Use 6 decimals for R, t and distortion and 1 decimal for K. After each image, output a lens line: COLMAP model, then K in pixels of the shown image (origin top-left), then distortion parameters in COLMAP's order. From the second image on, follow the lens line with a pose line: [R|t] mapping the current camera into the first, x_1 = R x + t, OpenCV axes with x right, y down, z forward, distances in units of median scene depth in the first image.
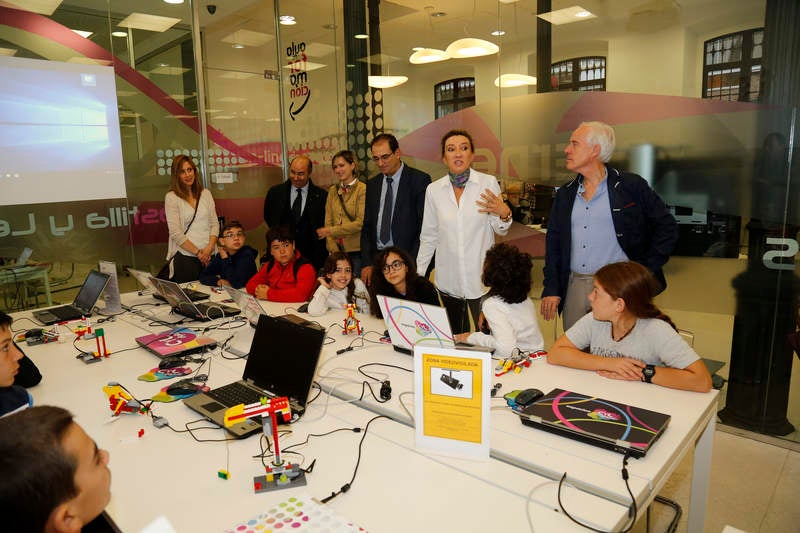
lens RADIAL K [[529.8, 0, 388.8], [0, 529.8, 268.7], [0, 0, 1]] dist [-0.122176, 0.068442]
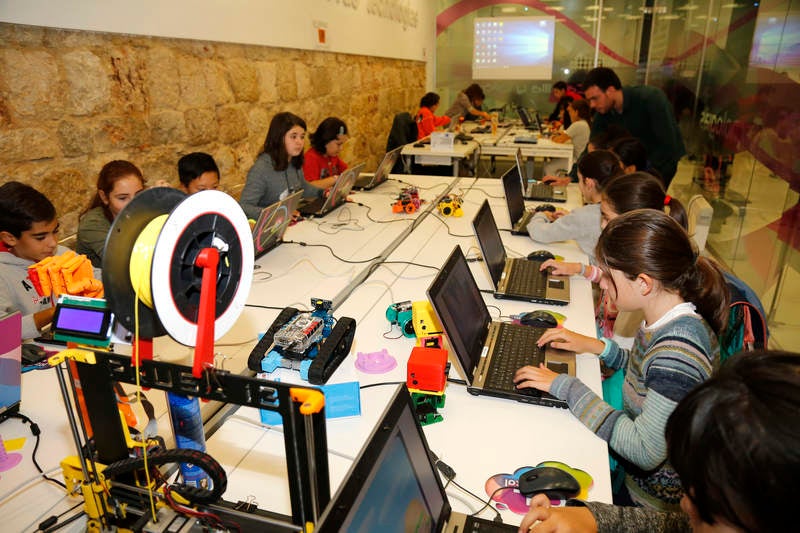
lens RADIAL K [[537.3, 0, 400.0], [0, 537.3, 266.5], [0, 0, 1]] dist [-0.118863, 0.066731]
pose [[0.458777, 0.318656, -0.829447, 1.300380], [-0.158207, 0.947861, 0.276642, 0.101654], [0.874354, 0.004307, 0.485270, -0.641624]]
